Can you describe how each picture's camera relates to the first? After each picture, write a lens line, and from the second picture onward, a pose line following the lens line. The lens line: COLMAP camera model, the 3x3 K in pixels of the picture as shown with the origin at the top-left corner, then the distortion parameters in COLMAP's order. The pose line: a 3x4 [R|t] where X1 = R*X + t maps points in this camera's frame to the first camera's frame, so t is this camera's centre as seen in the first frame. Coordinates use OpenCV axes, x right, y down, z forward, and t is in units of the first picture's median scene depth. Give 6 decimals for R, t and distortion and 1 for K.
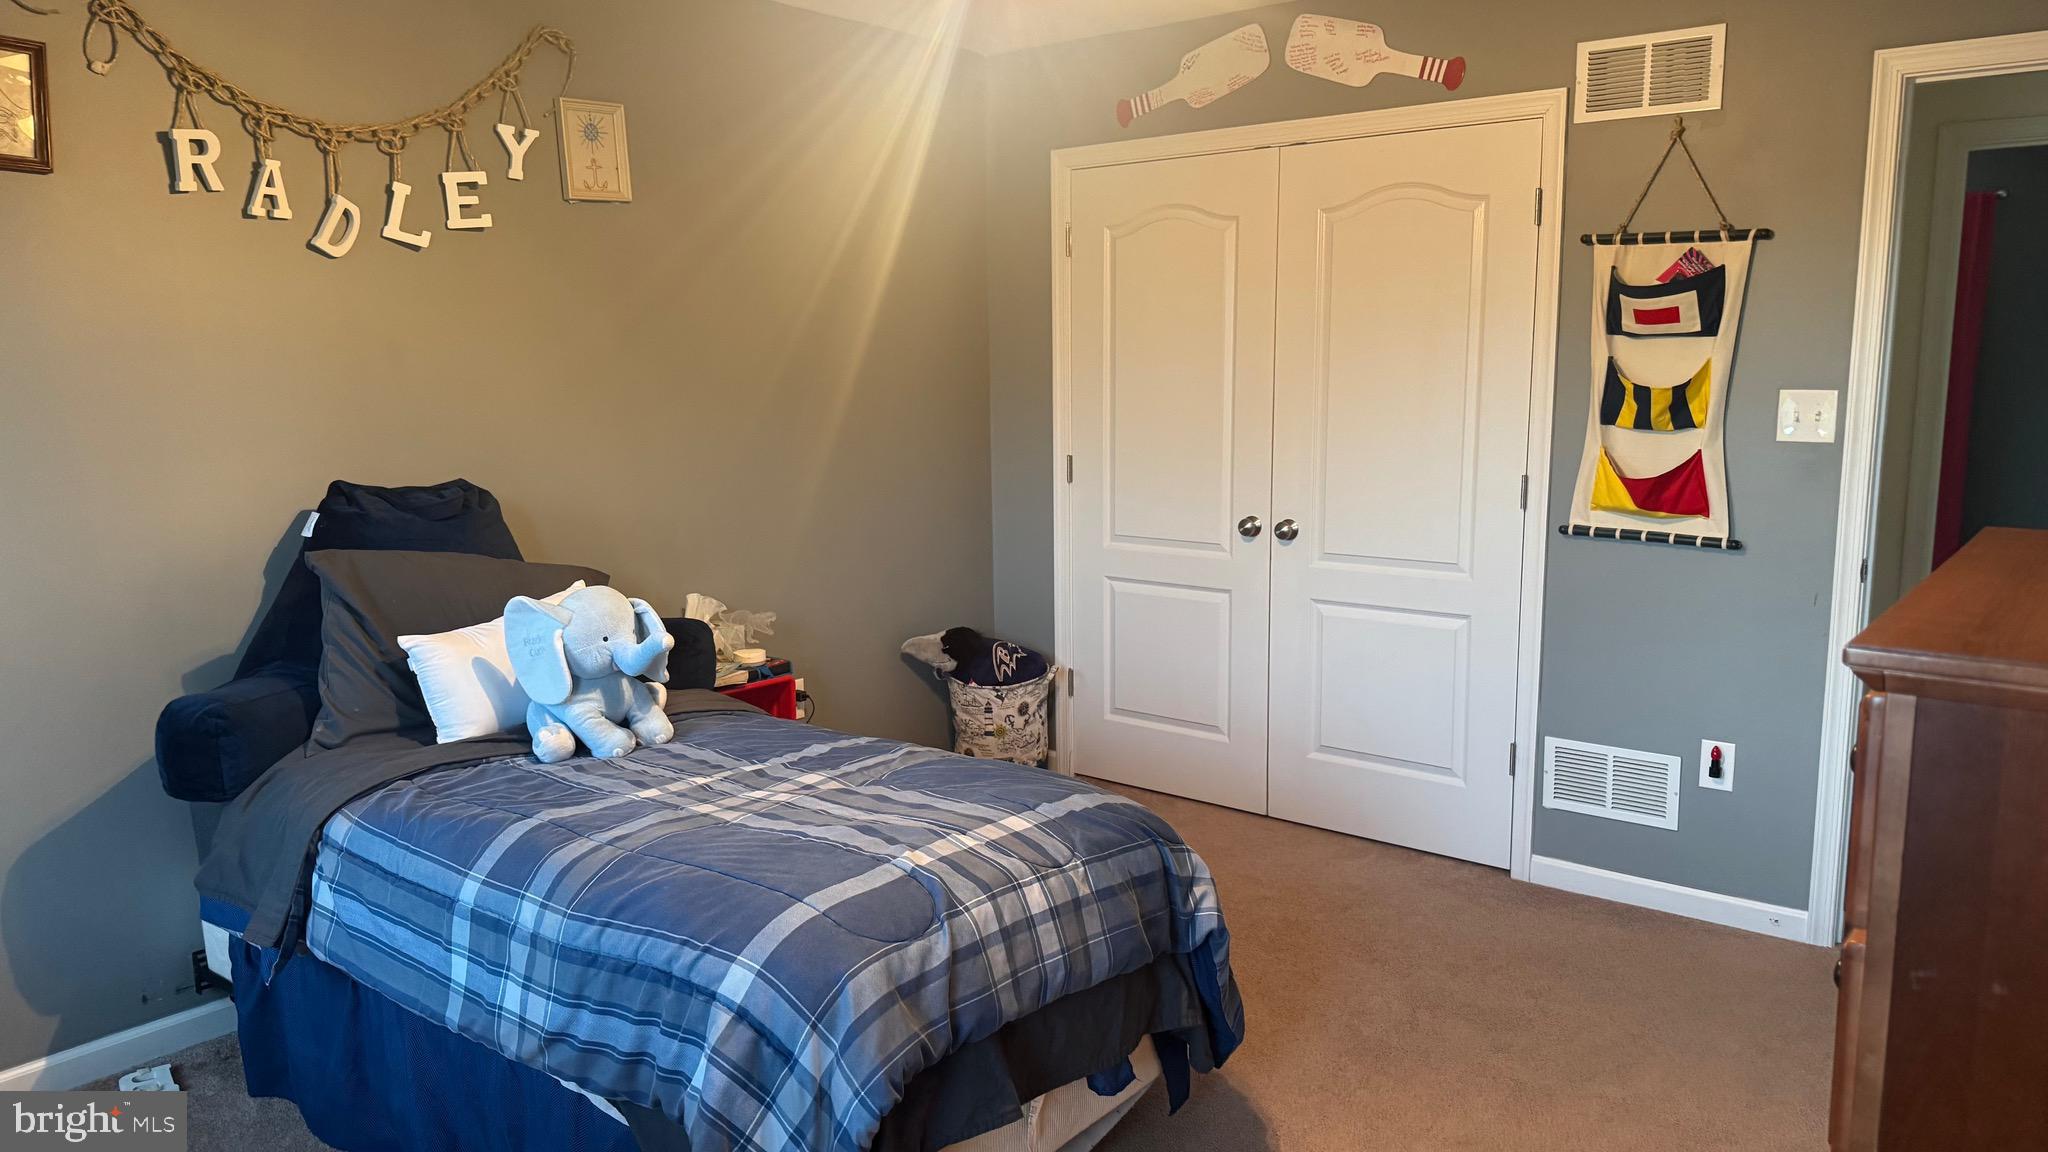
lens RADIAL K [[1432.5, 0, 1024.0], [0, 1432.5, 576.0], [0, 0, 1]] dist [0.063727, -0.141449]
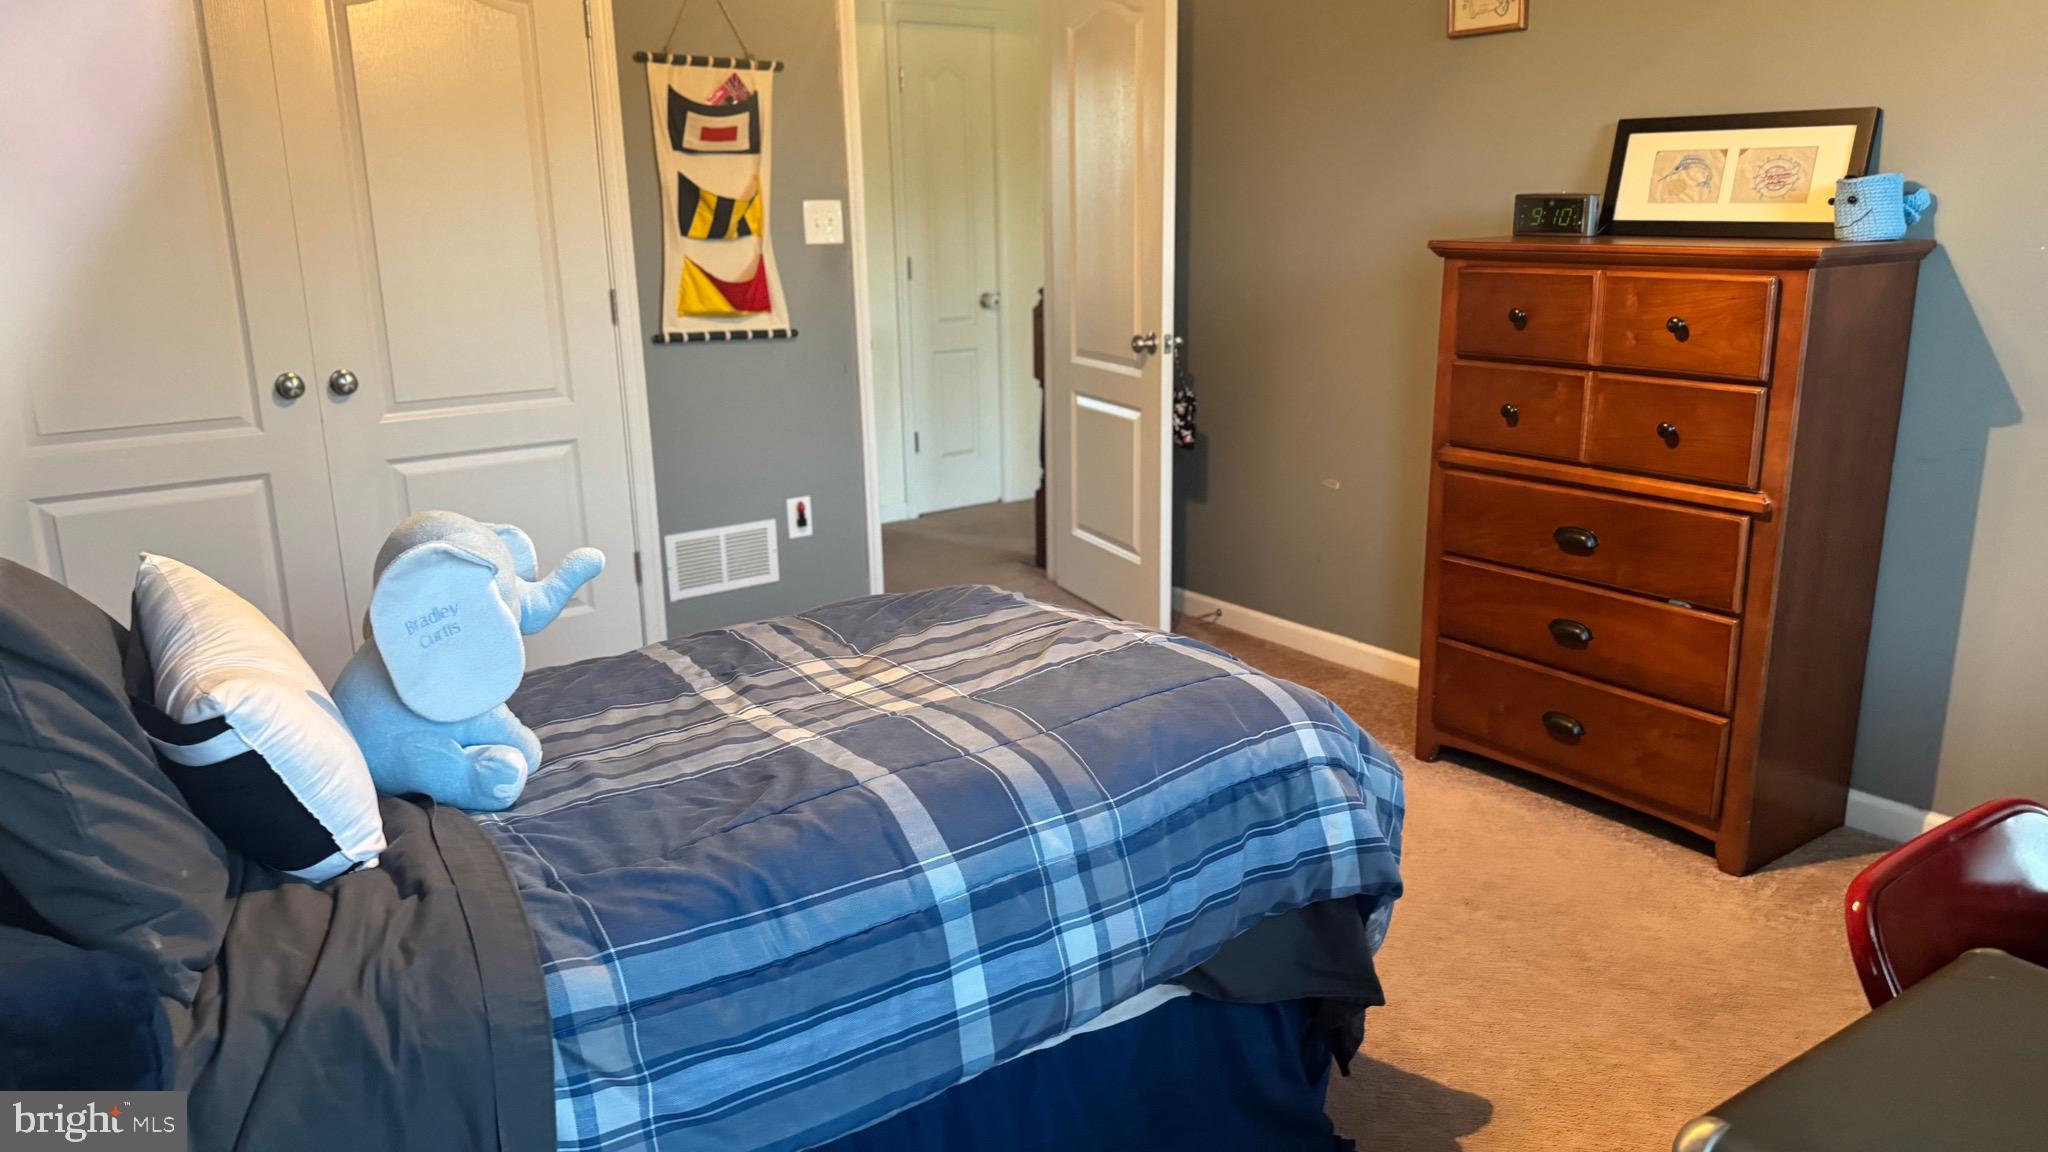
lens RADIAL K [[1440.8, 0, 1030.4], [0, 1440.8, 566.5], [0, 0, 1]] dist [0.157217, -0.269812]
pose [[0.257964, -0.235262, 0.937073, -0.654218], [0.159558, 0.966956, 0.198840, -0.043346], [-0.952888, 0.098224, 0.286978, 0.481519]]
